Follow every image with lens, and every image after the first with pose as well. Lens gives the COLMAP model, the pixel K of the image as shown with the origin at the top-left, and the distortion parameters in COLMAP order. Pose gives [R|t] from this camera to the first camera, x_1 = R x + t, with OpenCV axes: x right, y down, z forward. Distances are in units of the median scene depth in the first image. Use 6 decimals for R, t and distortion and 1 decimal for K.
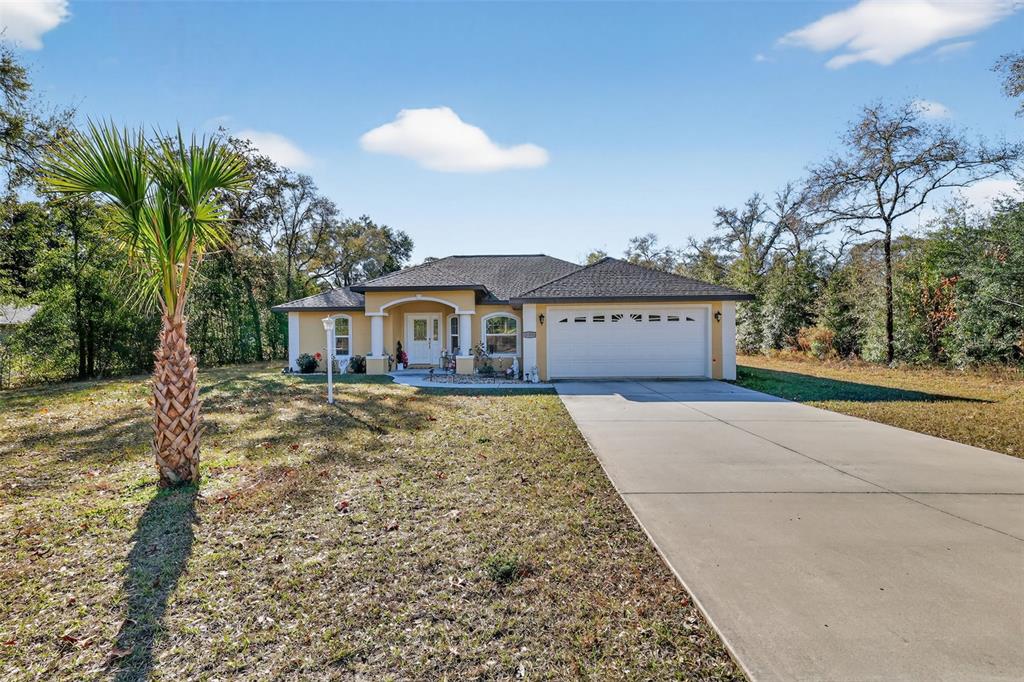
lens RADIAL K [[445.9, 0, 512.5], [0, 445.9, 332.1], [0, 0, 1]] dist [0.000161, -0.000460]
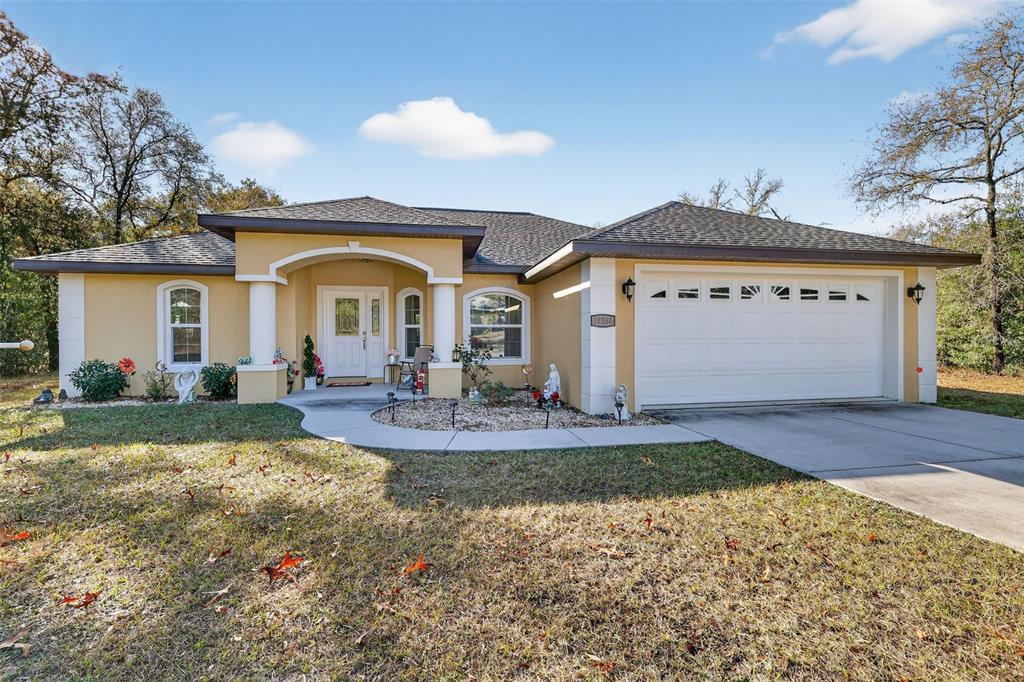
lens RADIAL K [[445.9, 0, 512.5], [0, 445.9, 332.1], [0, 0, 1]] dist [0.000161, -0.000460]
pose [[0.977670, 0.008232, 0.209984, -0.133268], [-0.007411, 0.999962, -0.004698, 0.017675], [-0.210015, 0.003037, 0.977693, 0.447726]]
